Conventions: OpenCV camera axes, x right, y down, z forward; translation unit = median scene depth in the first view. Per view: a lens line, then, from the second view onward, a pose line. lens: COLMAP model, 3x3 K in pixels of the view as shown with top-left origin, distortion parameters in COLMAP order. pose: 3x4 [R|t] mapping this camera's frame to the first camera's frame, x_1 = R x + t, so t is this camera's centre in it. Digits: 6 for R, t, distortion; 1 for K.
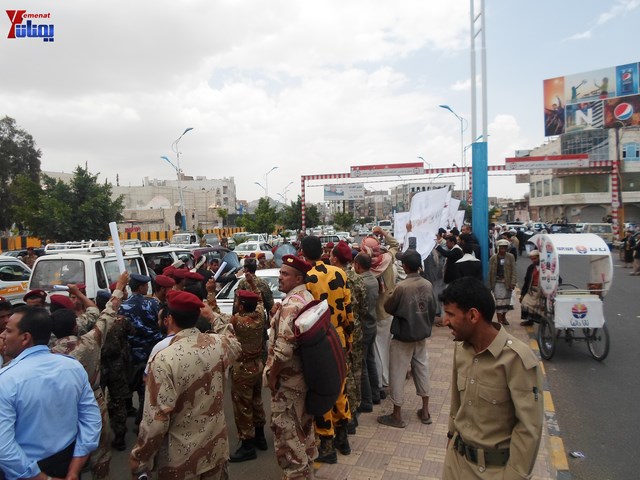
lens RADIAL K [[469.8, 0, 319.3], [0, 469.8, 238.7], [0, 0, 1]] dist [-0.028231, 0.006591]
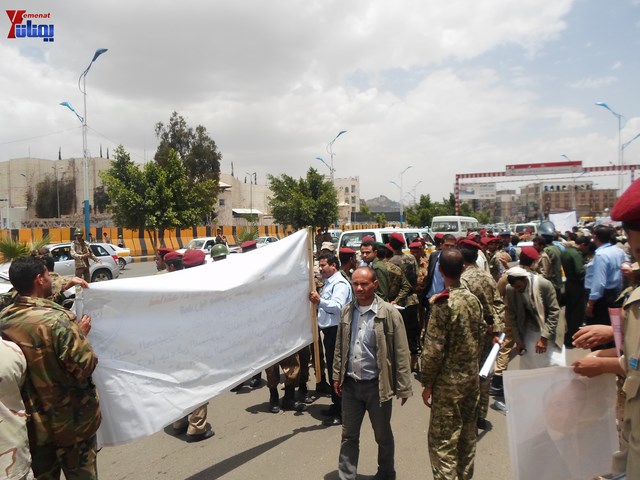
lens RADIAL K [[469.8, 0, 322.8], [0, 469.8, 237.6], [0, 0, 1]] dist [-0.028231, 0.006591]
pose [[0.974751, 0.024047, -0.221994, -0.089296], [-0.024302, 0.999703, 0.001584, 0.013331], [0.221966, 0.003851, 0.975047, -0.095494]]
